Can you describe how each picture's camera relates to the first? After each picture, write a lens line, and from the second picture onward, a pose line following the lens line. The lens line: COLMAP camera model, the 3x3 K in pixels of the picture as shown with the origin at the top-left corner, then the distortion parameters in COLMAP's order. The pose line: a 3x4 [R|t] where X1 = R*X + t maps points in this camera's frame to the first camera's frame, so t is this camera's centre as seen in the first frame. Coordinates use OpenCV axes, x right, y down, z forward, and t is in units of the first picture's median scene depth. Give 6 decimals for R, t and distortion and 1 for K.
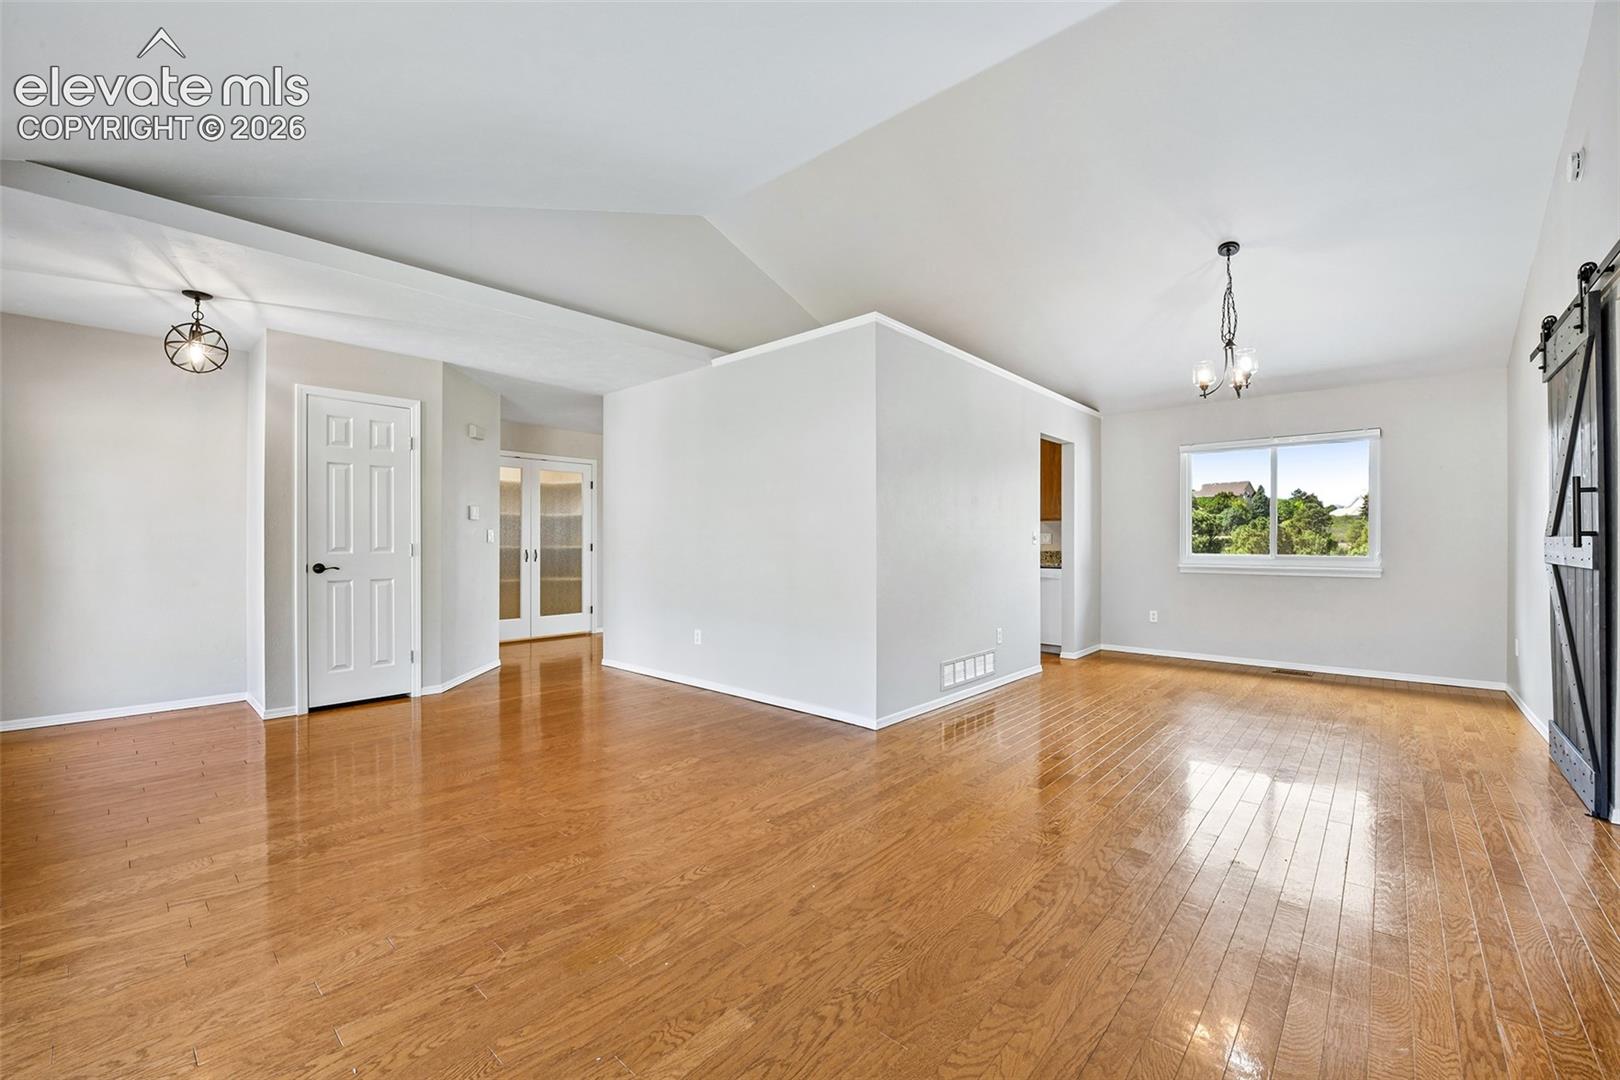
lens RADIAL K [[657.0, 0, 797.7], [0, 657.0, 543.5], [0, 0, 1]] dist [-0.010223, -0.002181]
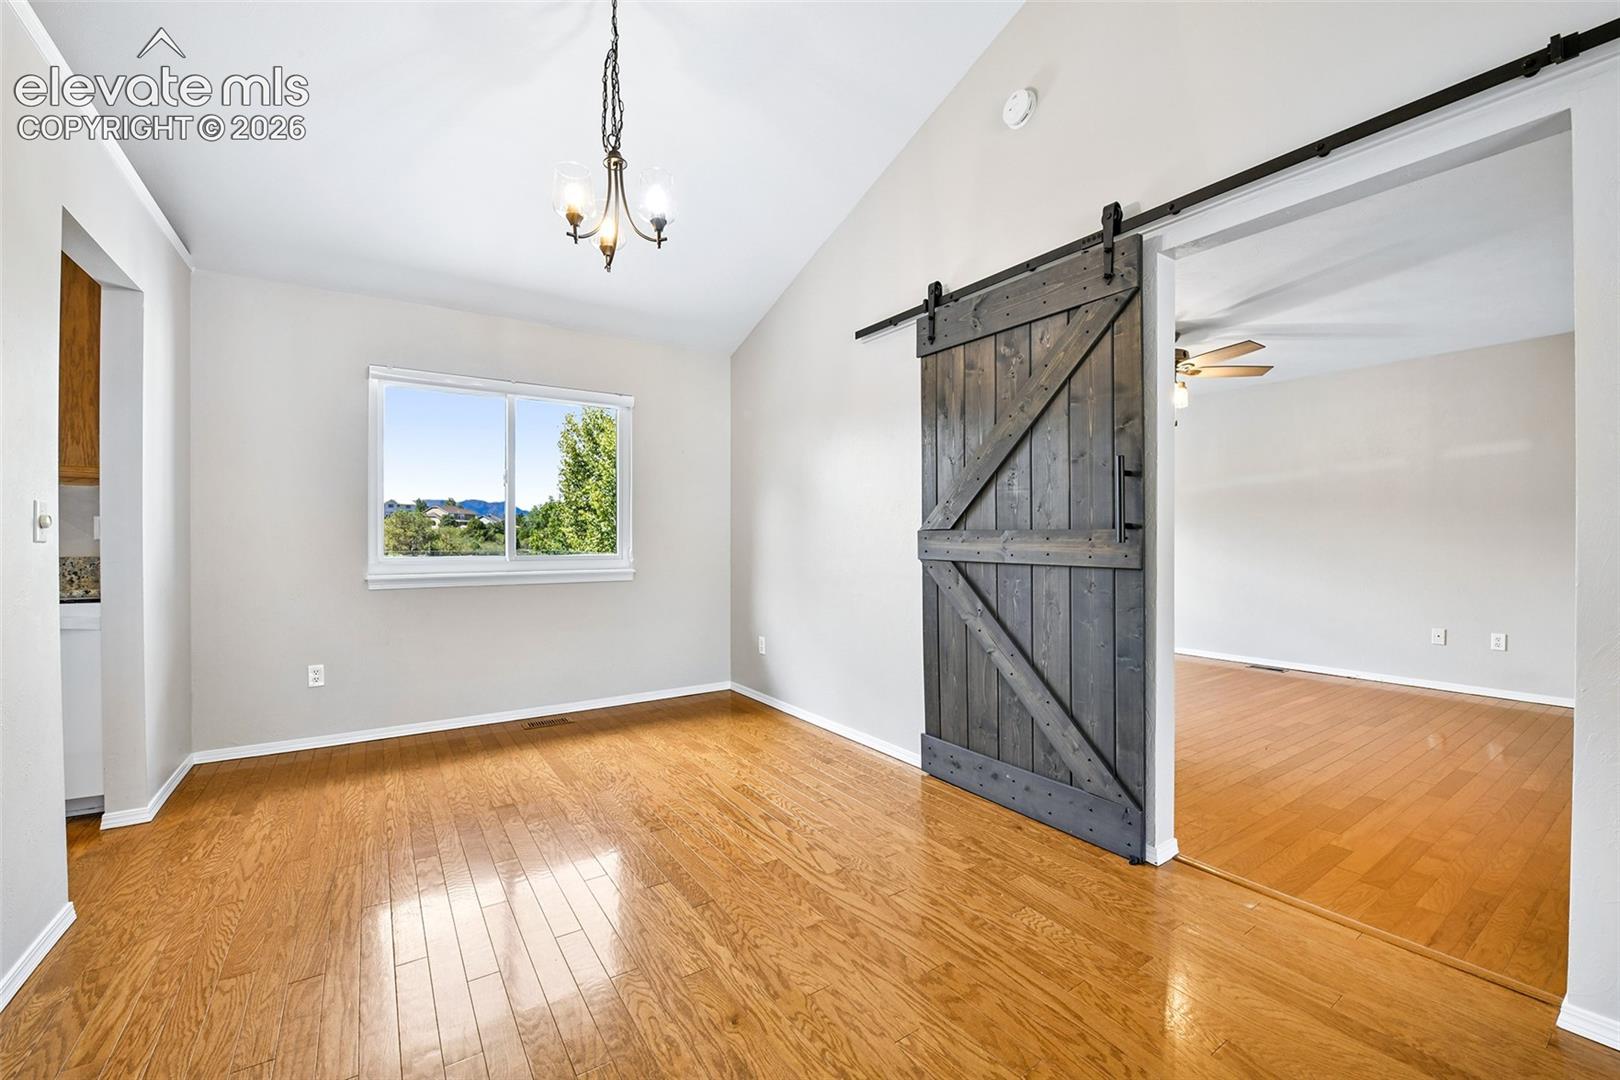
lens RADIAL K [[657.0, 0, 795.6], [0, 657.0, 539.5], [0, 0, 1]] dist [-0.010223, -0.002181]
pose [[0.251292, -0.002655, 0.967908, 0.192921], [0.004128, 0.999990, 0.001671, 0.002597], [-0.967903, 0.003575, 0.251300, 0.745190]]
